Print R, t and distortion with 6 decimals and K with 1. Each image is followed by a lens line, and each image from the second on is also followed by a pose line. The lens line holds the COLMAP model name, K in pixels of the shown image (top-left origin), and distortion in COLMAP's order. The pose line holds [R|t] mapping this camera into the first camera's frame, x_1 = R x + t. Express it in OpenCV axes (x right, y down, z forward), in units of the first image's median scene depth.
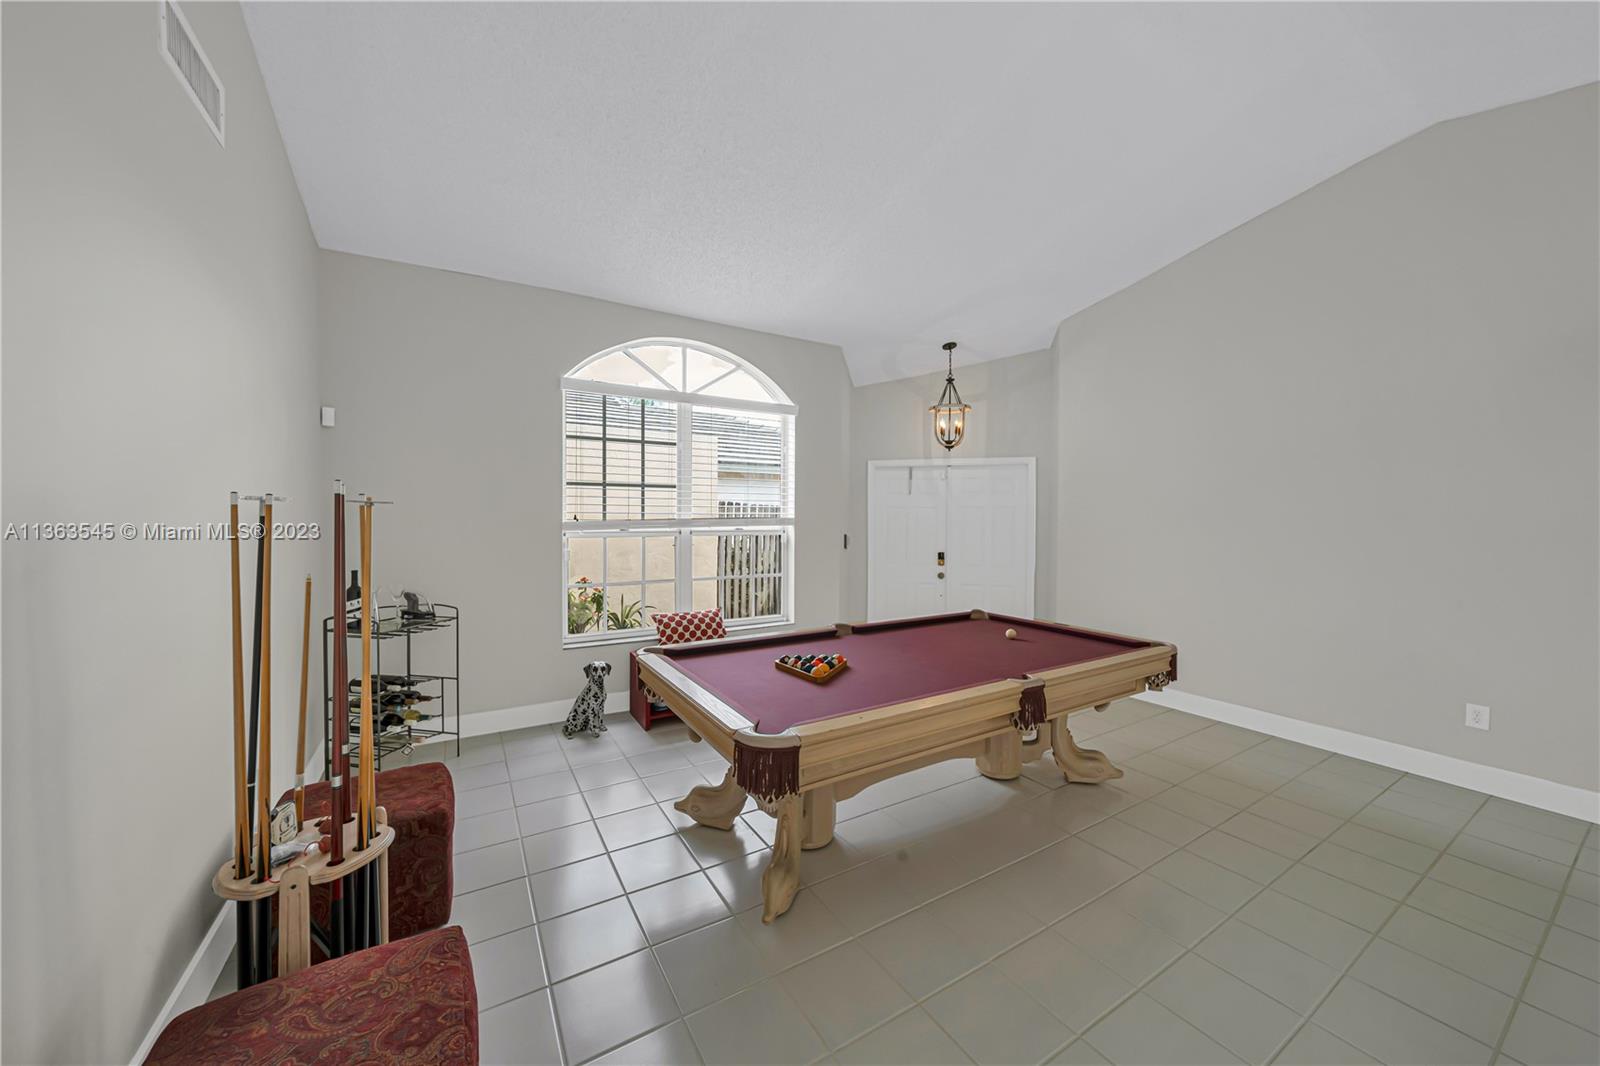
lens RADIAL K [[568.4, 0, 809.8], [0, 568.4, 529.6], [0, 0, 1]] dist [-0.001467, -0.000287]
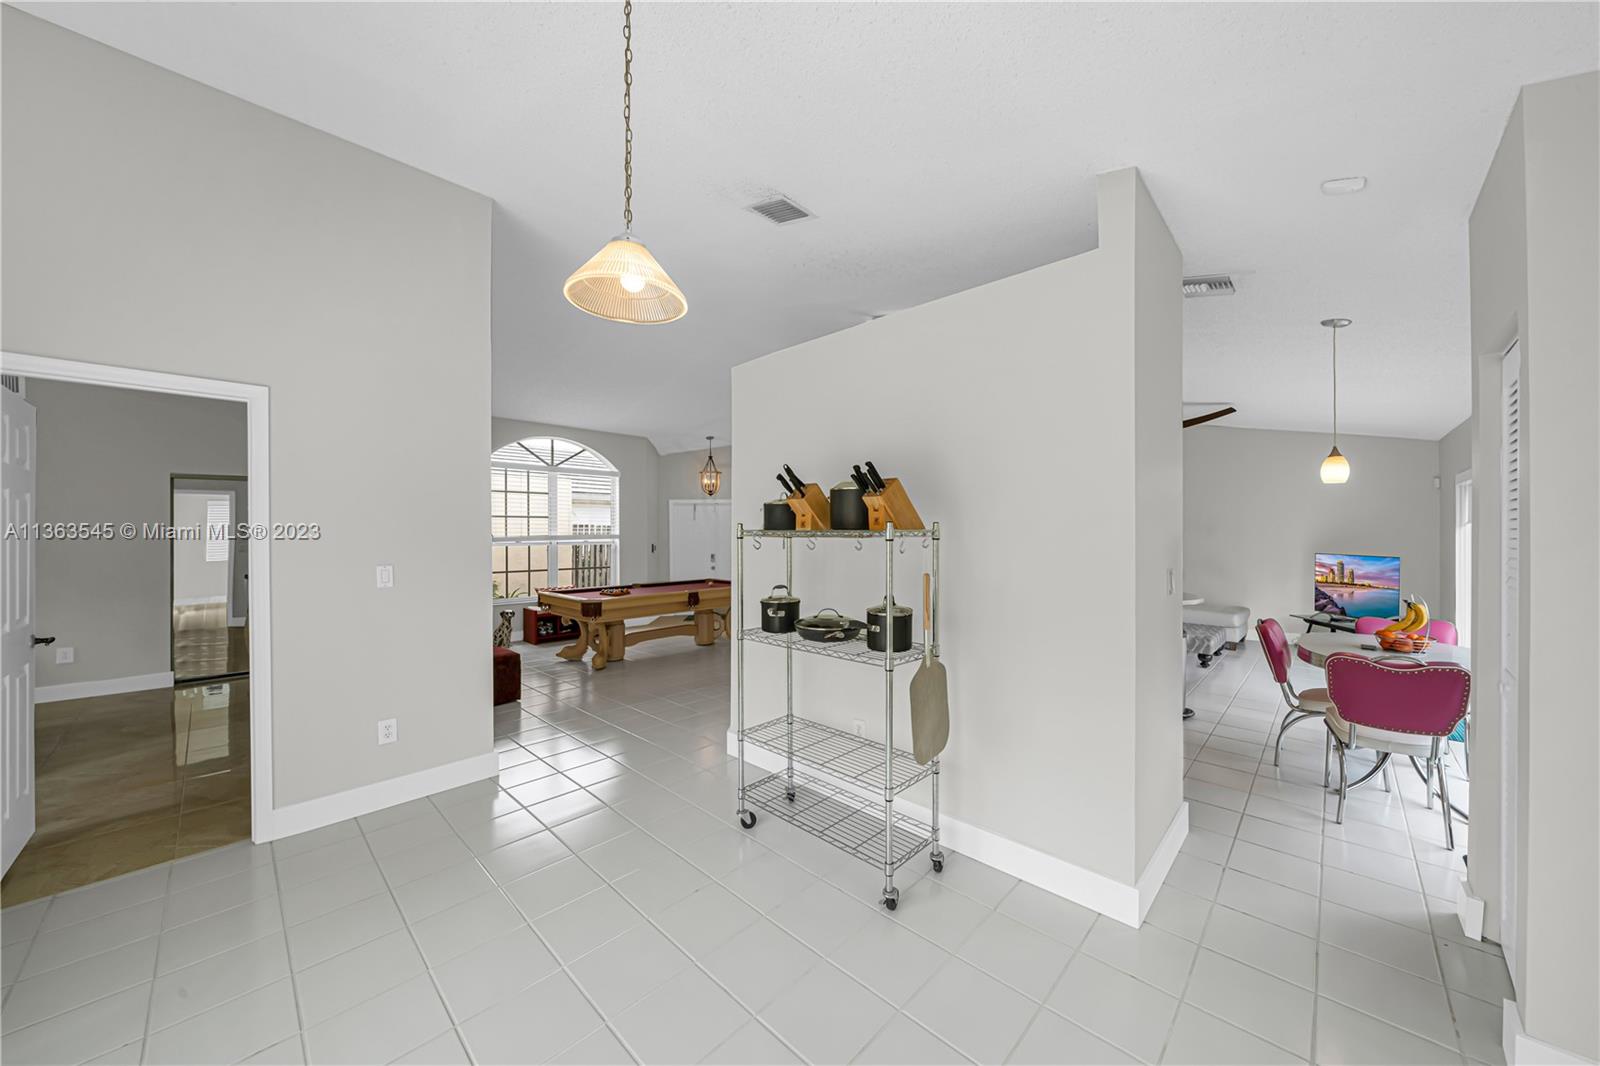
lens RADIAL K [[568.4, 0, 809.4], [0, 568.4, 534.5], [0, 0, 1]] dist [-0.001467, -0.000287]
pose [[0.971488, -0.009075, 0.236916, 0.131450], [0.014035, 0.999716, -0.019260, 0.022177], [-0.236674, 0.022036, 0.971339, -0.881626]]
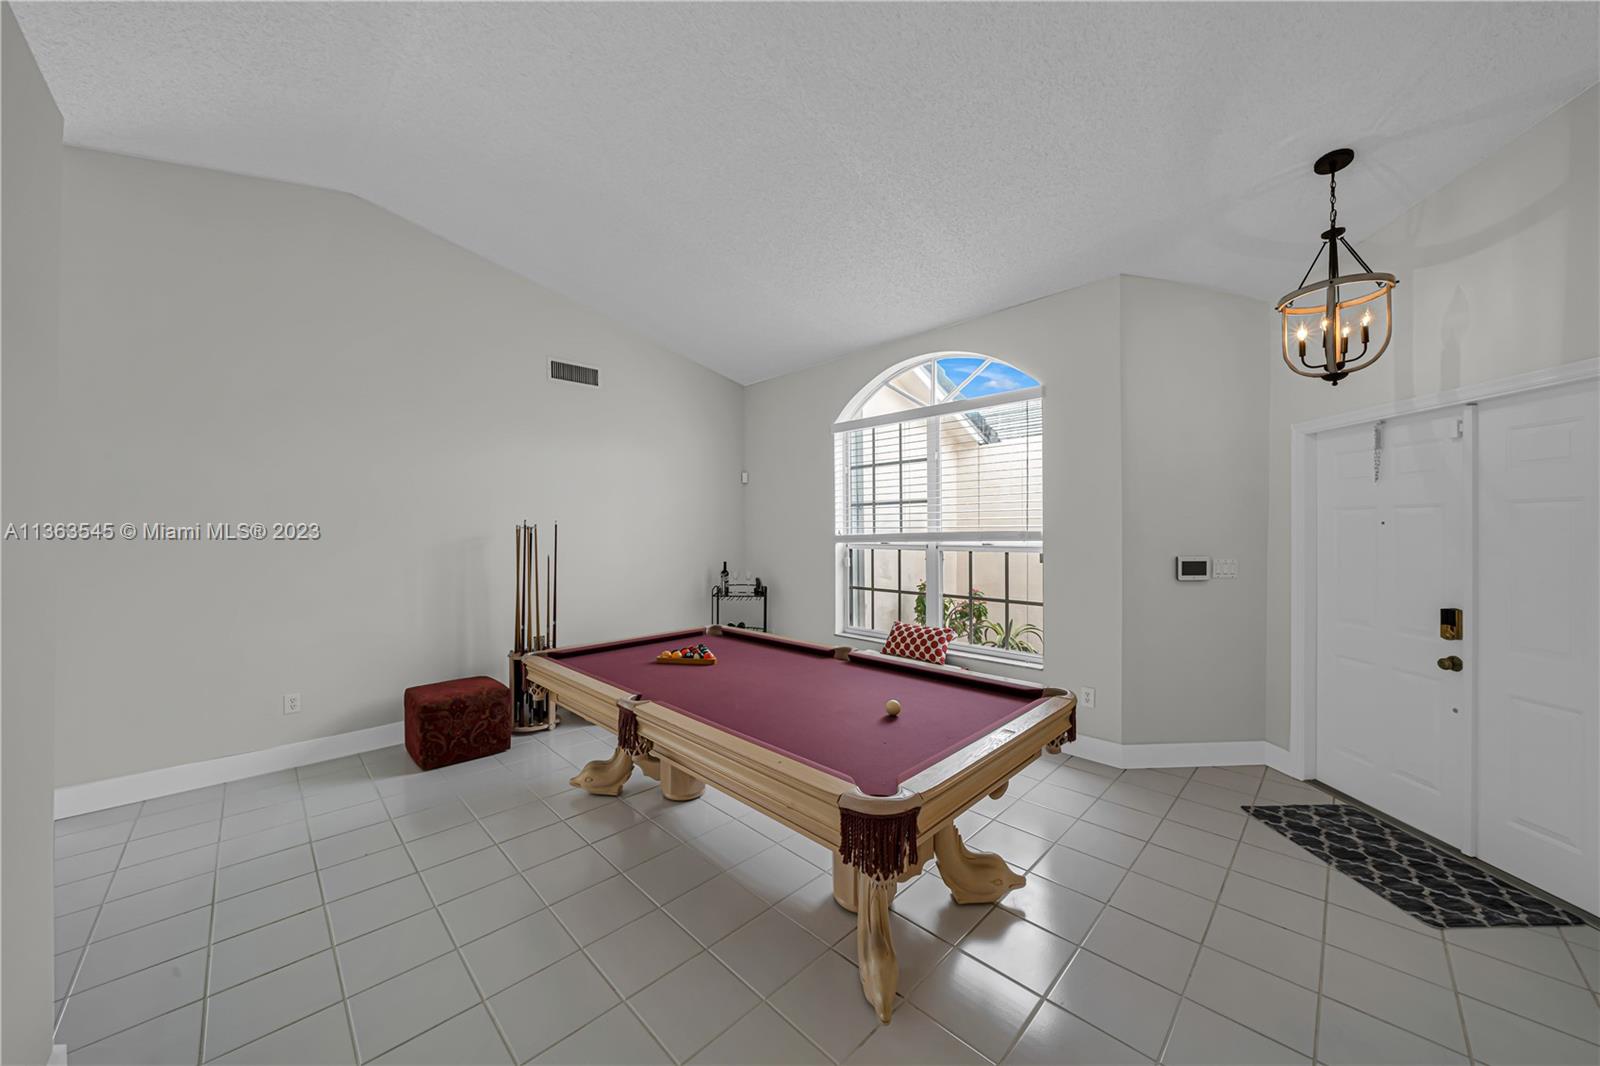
lens RADIAL K [[568.4, 0, 782.6], [0, 568.4, 533.8], [0, 0, 1]] dist [-0.001467, -0.000287]
pose [[0.213886, -0.004063, -0.976850, 0.654420], [-0.018972, 0.999785, -0.008313, -0.003897], [0.976674, 0.020310, 0.213763, 0.502847]]
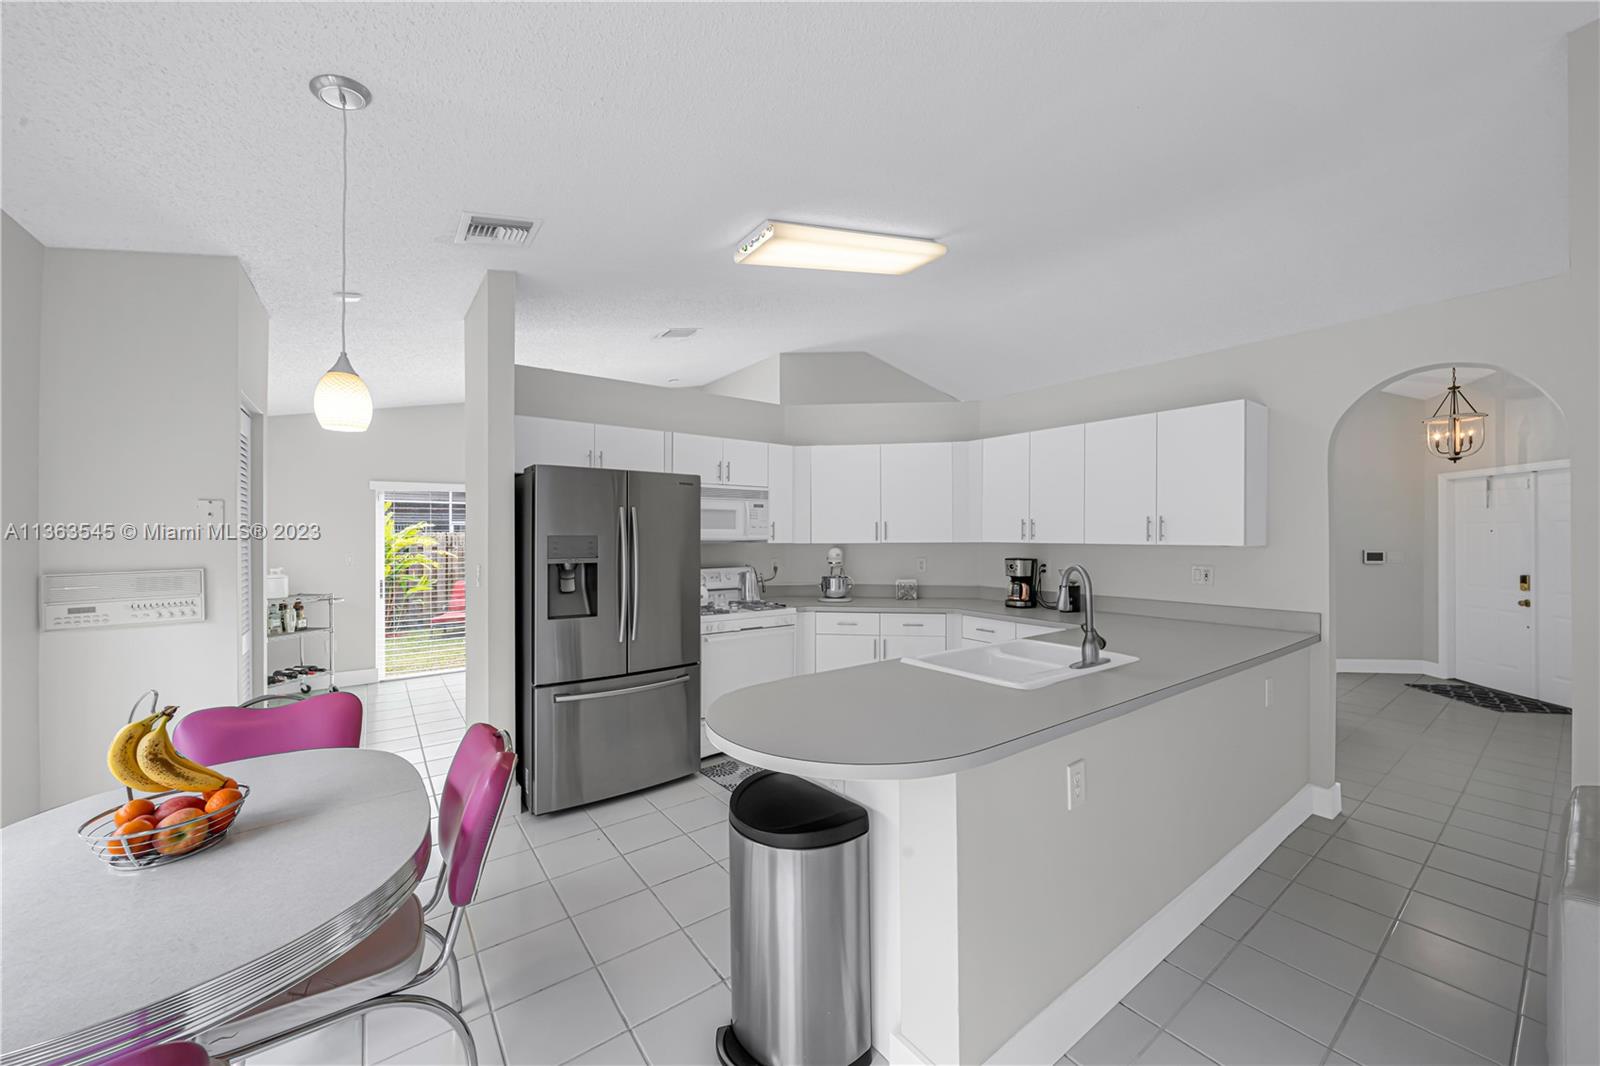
lens RADIAL K [[582.6, 0, 804.2], [0, 582.6, 538.7], [0, 0, 1]] dist [0.002550, 0.000339]
pose [[0.076911, -0.005092, -0.997025, 1.223149], [-0.017277, 0.999830, -0.006439, 0.012646], [0.996888, 0.017721, 0.076810, -0.154894]]
